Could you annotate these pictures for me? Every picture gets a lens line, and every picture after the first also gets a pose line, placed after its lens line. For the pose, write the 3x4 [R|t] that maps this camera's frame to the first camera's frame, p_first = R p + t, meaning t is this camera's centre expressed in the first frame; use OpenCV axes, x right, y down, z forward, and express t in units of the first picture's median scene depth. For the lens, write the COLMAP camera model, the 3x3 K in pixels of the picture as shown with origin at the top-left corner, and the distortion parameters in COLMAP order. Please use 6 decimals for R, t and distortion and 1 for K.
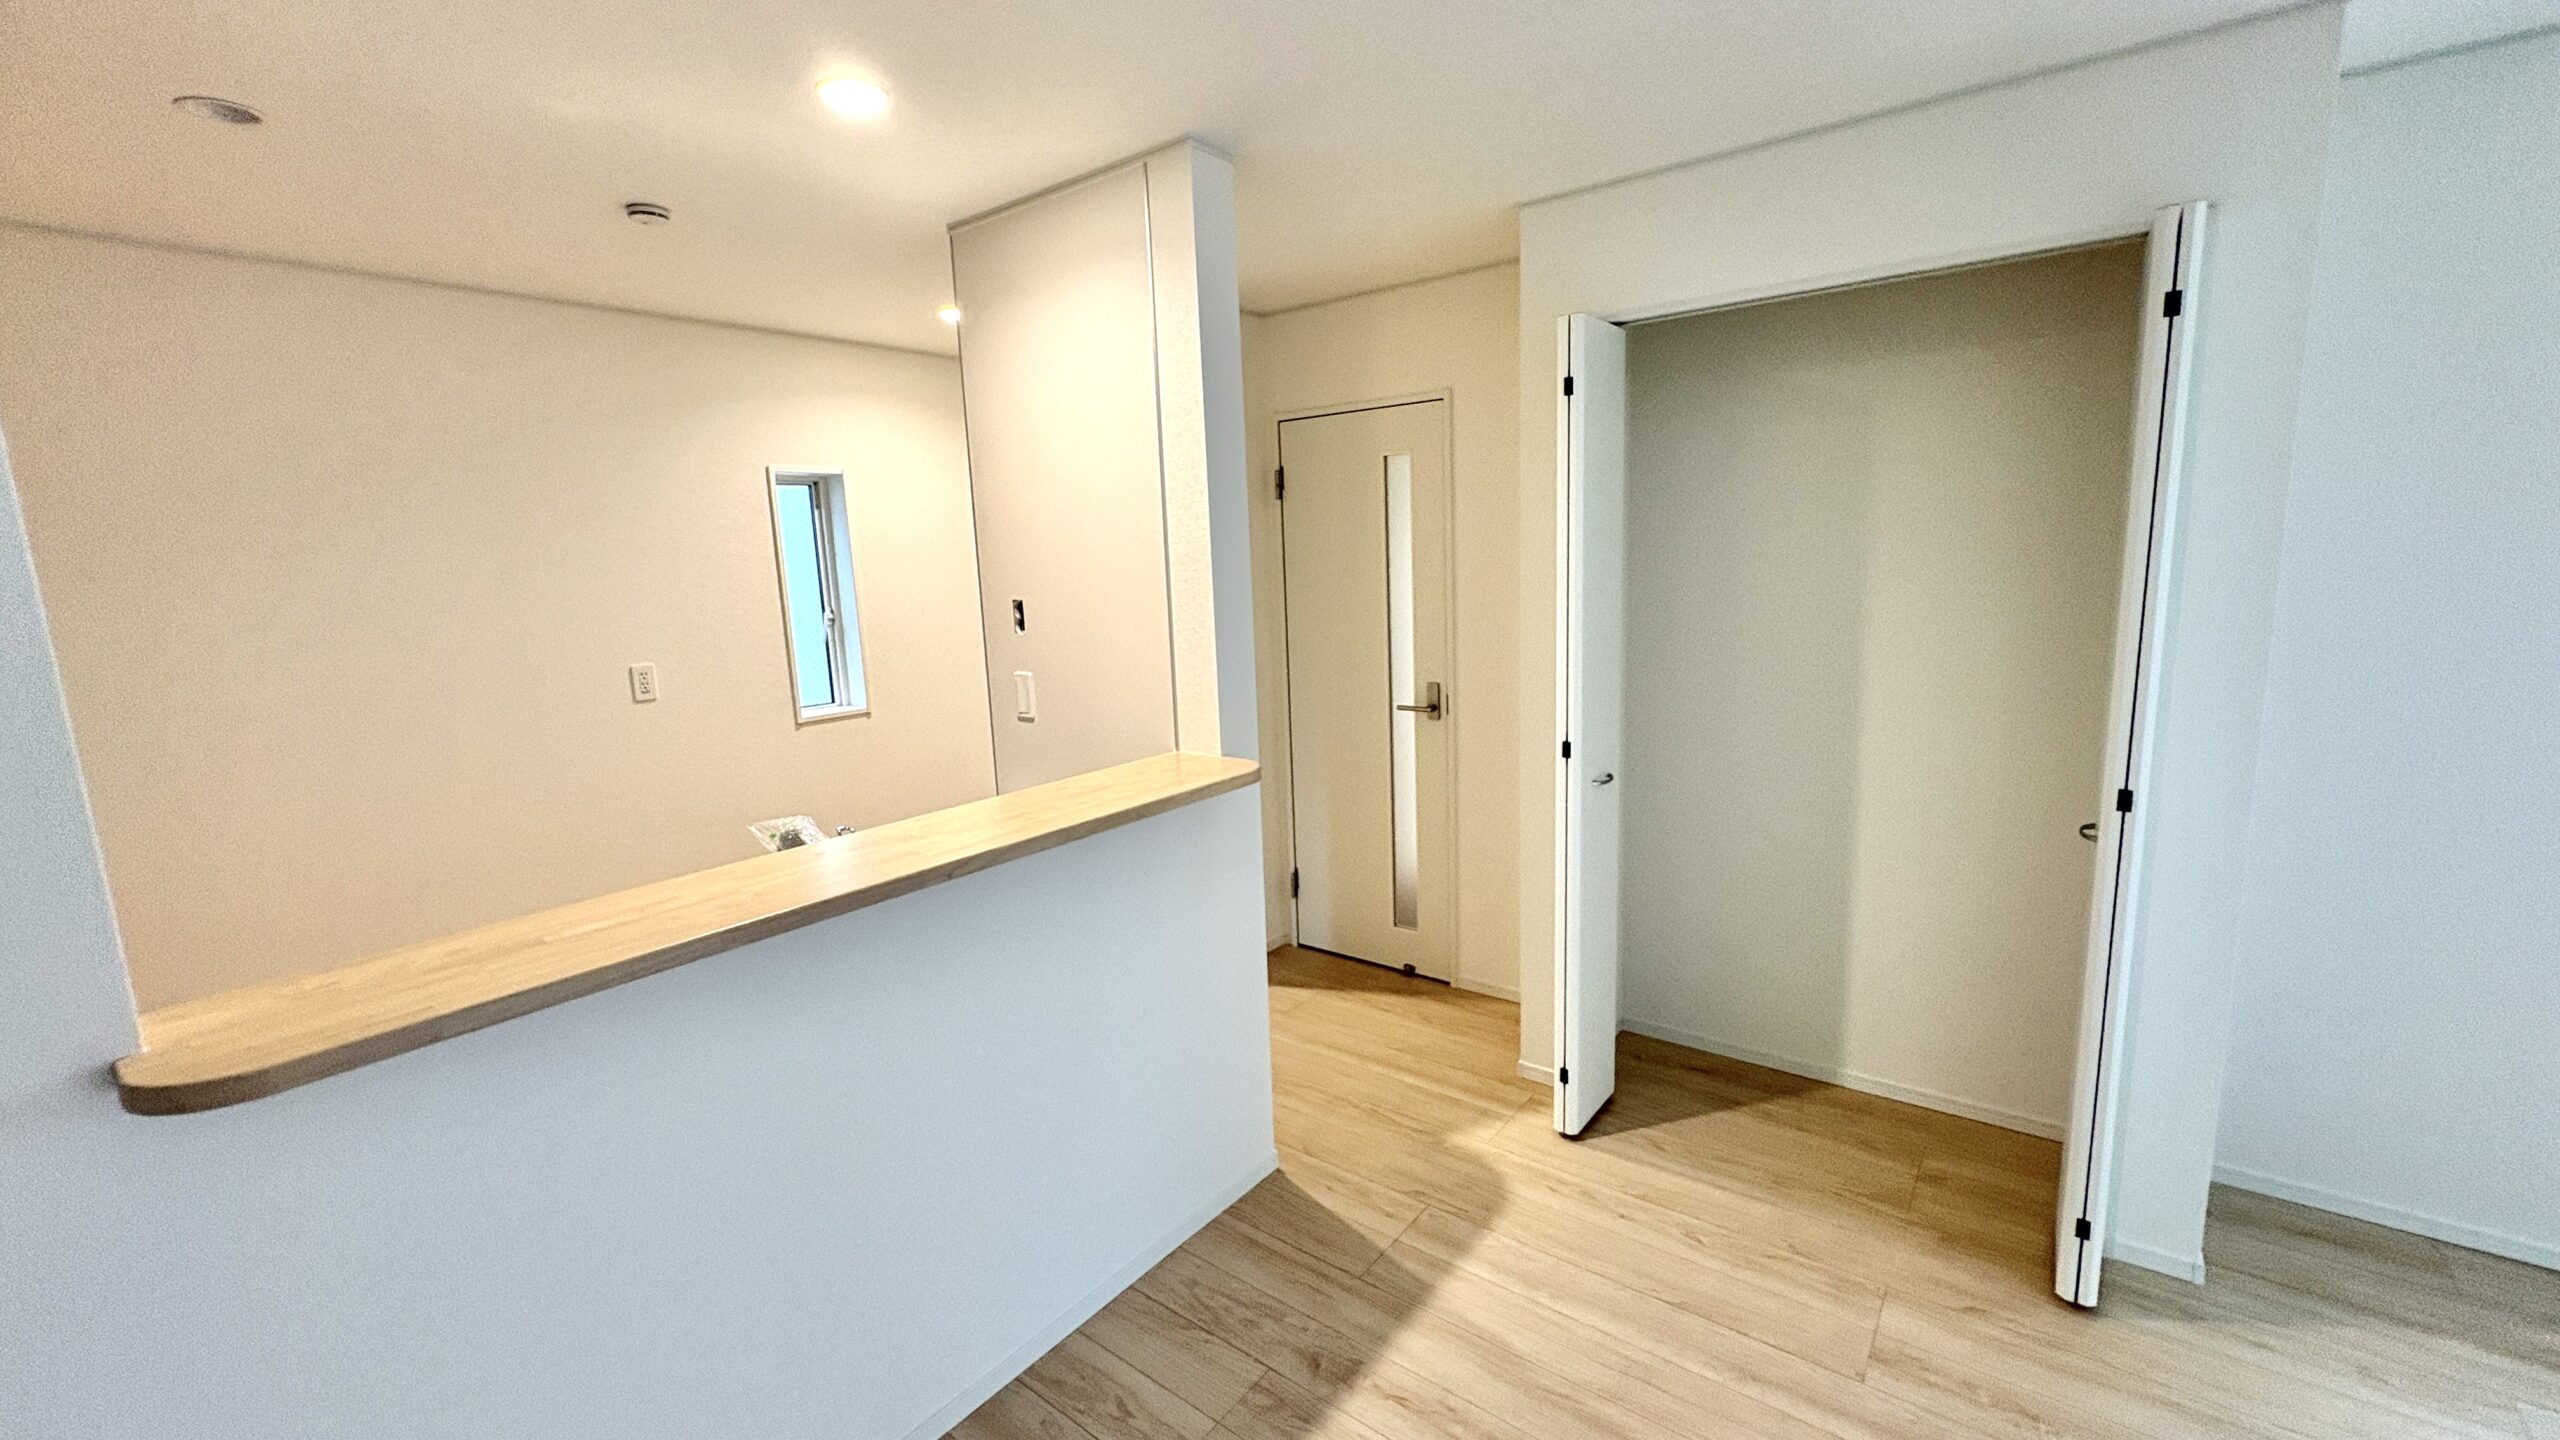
lens RADIAL K [[1022.6, 0, 1280.0], [0, 1022.6, 720.0], [0, 0, 1]] dist [-0.001141, 0.000021]
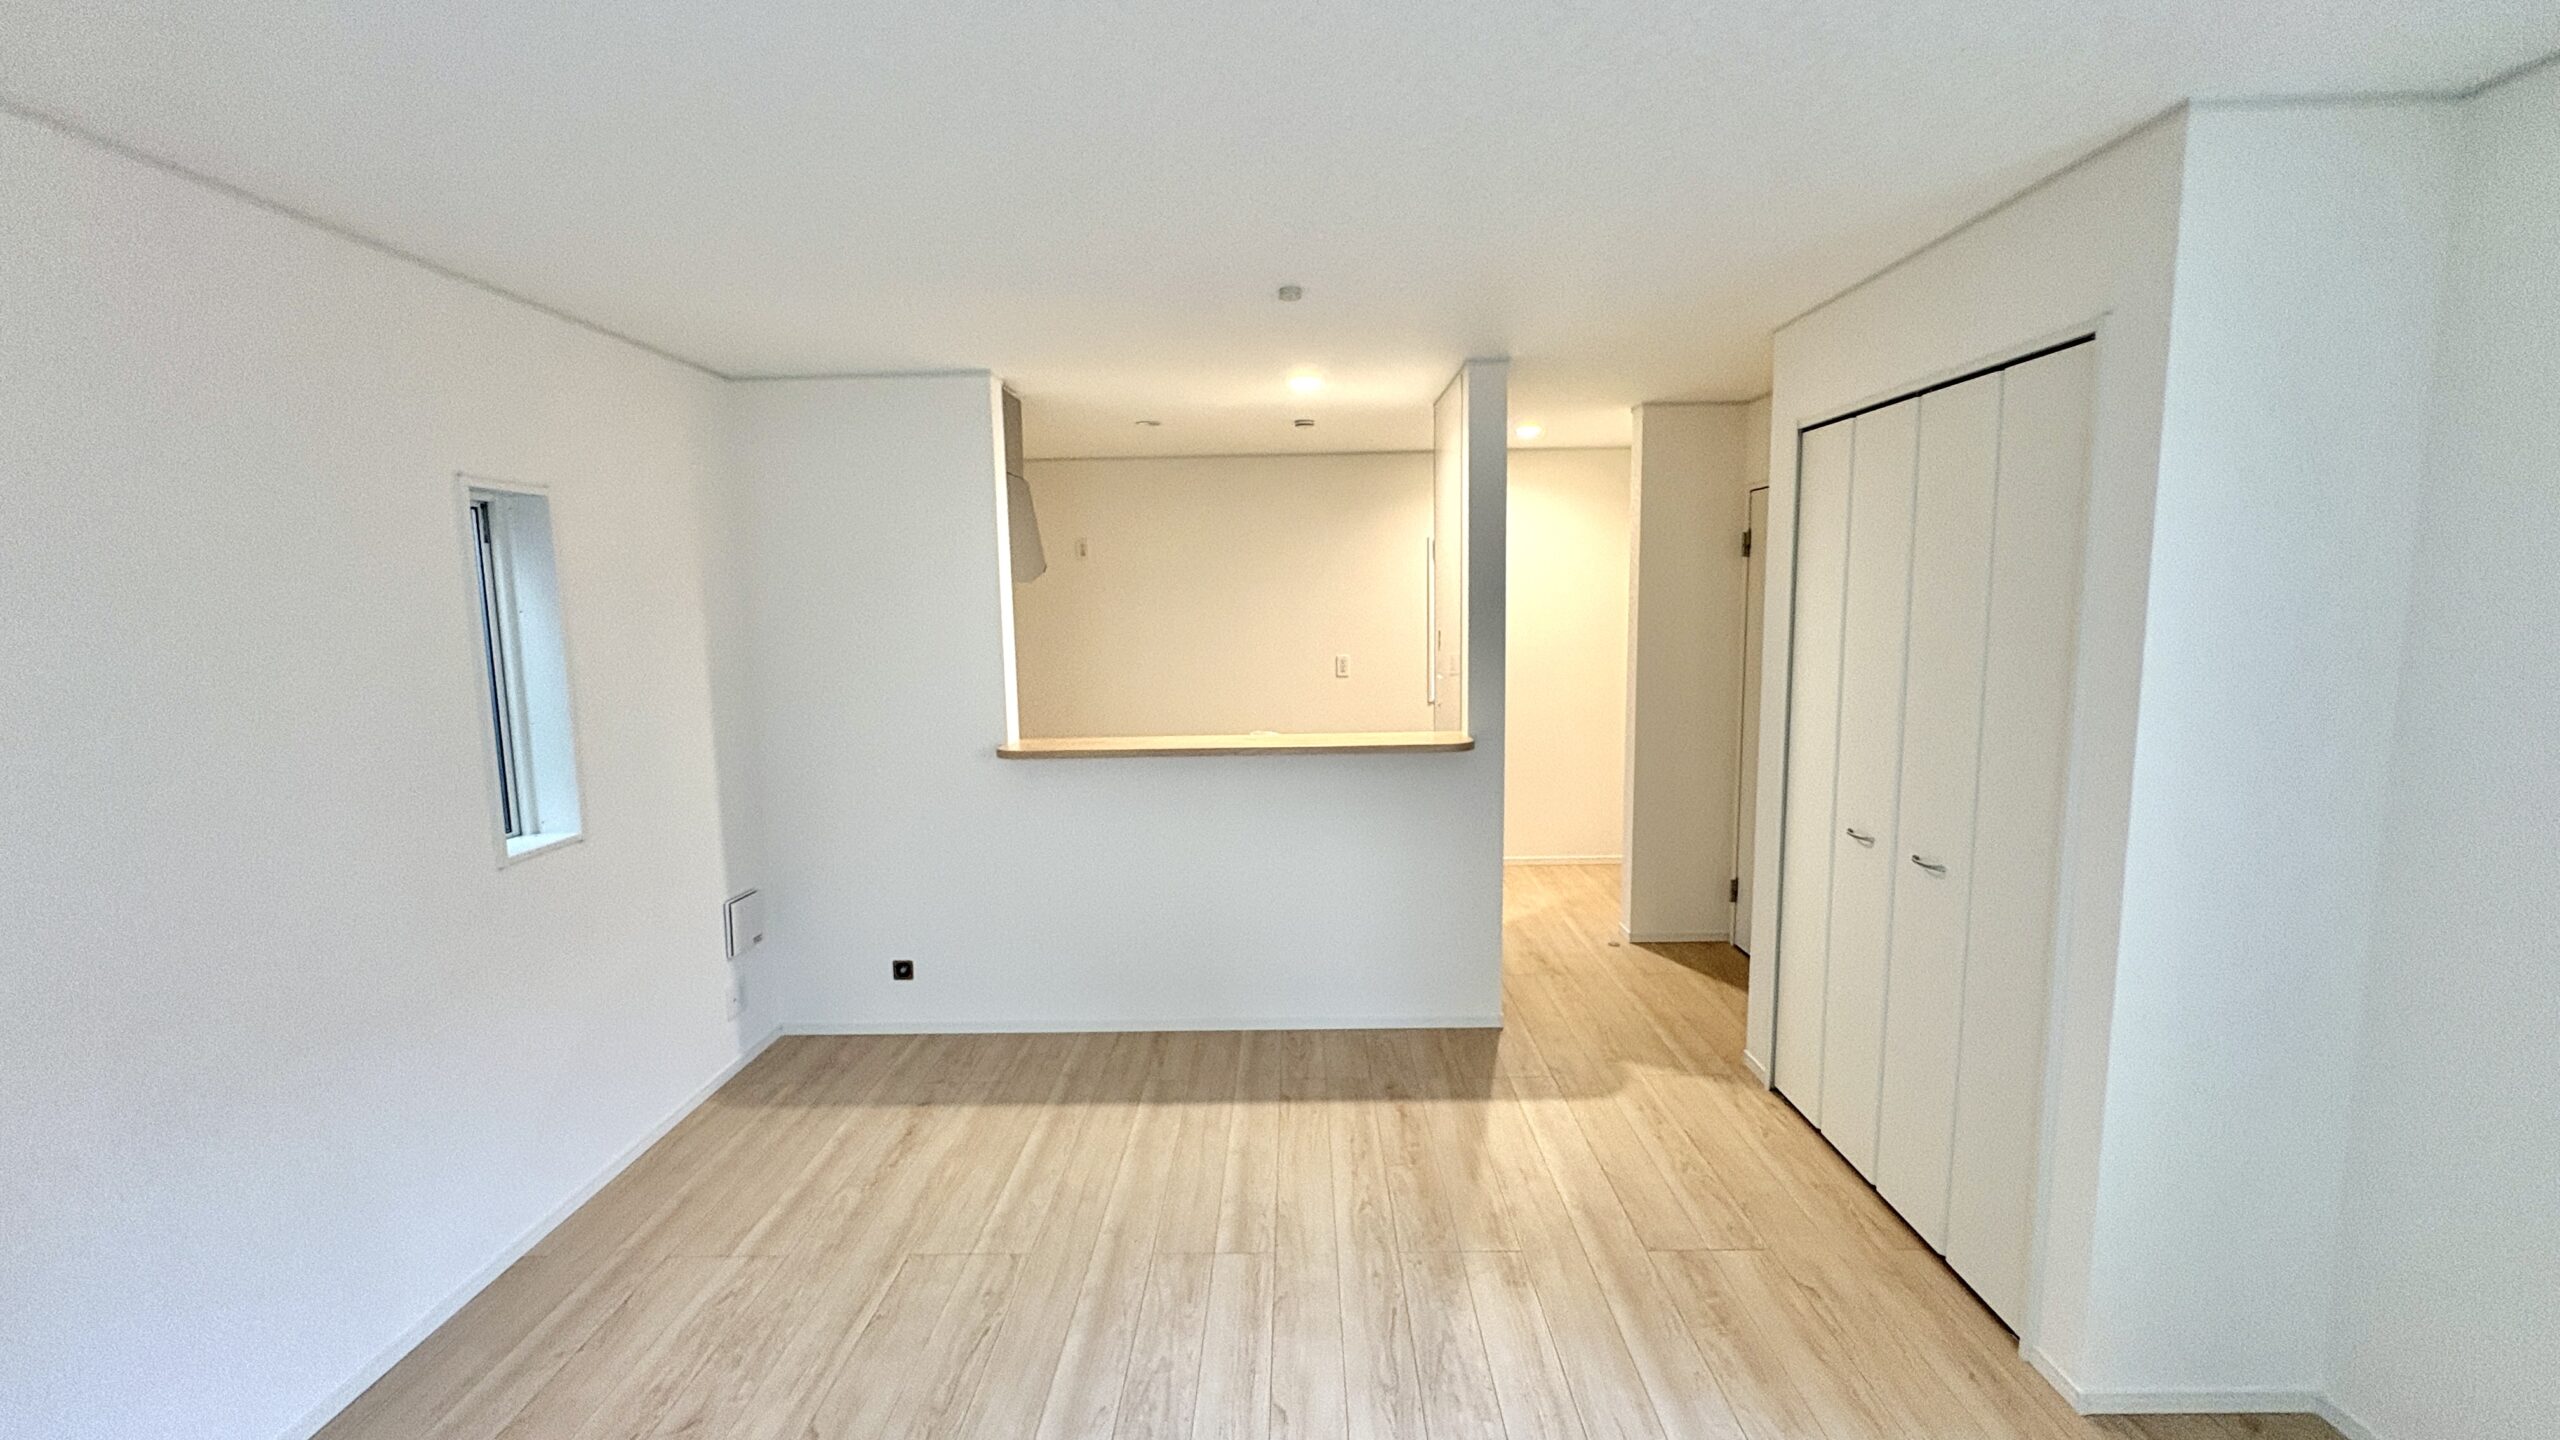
lens RADIAL K [[1022.6, 0, 1280.0], [0, 1022.6, 720.0], [0, 0, 1]] dist [-0.001141, 0.000021]
pose [[0.597486, 0.122975, -0.792394, 0.976158], [-0.138873, 0.989108, 0.048790, -0.022159], [0.789763, 0.080890, 0.608056, -0.181607]]
